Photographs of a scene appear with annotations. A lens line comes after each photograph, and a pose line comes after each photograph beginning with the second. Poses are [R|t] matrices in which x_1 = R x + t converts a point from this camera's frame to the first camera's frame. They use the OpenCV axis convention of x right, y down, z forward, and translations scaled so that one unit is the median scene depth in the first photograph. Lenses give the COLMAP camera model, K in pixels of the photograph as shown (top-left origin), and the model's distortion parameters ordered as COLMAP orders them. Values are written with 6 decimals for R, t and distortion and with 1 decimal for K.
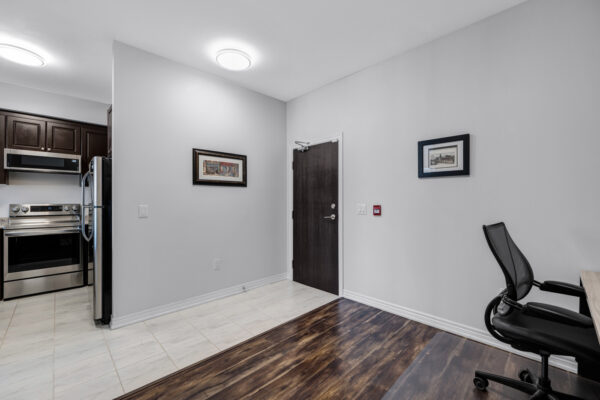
lens RADIAL K [[251.6, 0, 300.0], [0, 251.6, 200.0], [0, 0, 1]] dist [-0.002341, -0.000173]
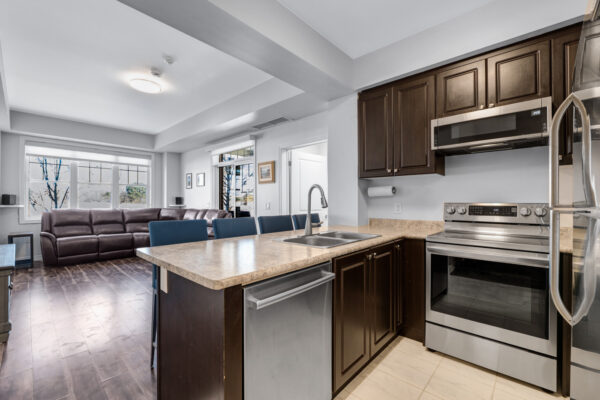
lens RADIAL K [[259.2, 0, 296.3], [0, 259.2, 201.5], [0, 0, 1]] dist [-0.003758, -0.000705]
pose [[0.058379, 0.000630, -0.998294, -0.523590], [0.002730, 0.999996, 0.000791, 0.012819], [0.998291, -0.002771, 0.058378, 0.617845]]
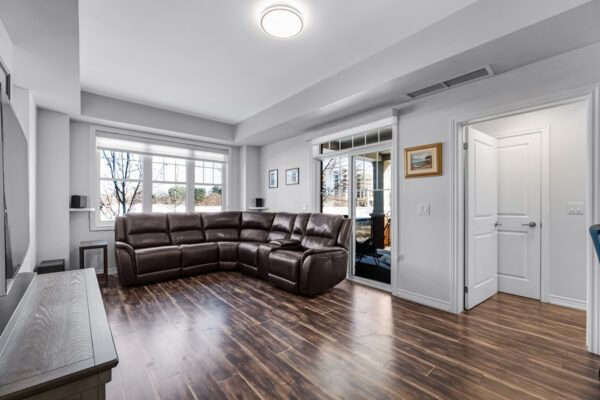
lens RADIAL K [[248.7, 0, 297.1], [0, 248.7, 202.8], [0, 0, 1]] dist [-0.000791, -0.000051]
pose [[-0.038445, -0.000833, -0.999260, -0.993563], [0.005751, 0.999983, -0.001055, 0.011100], [0.999244, -0.005787, -0.038440, 0.097637]]
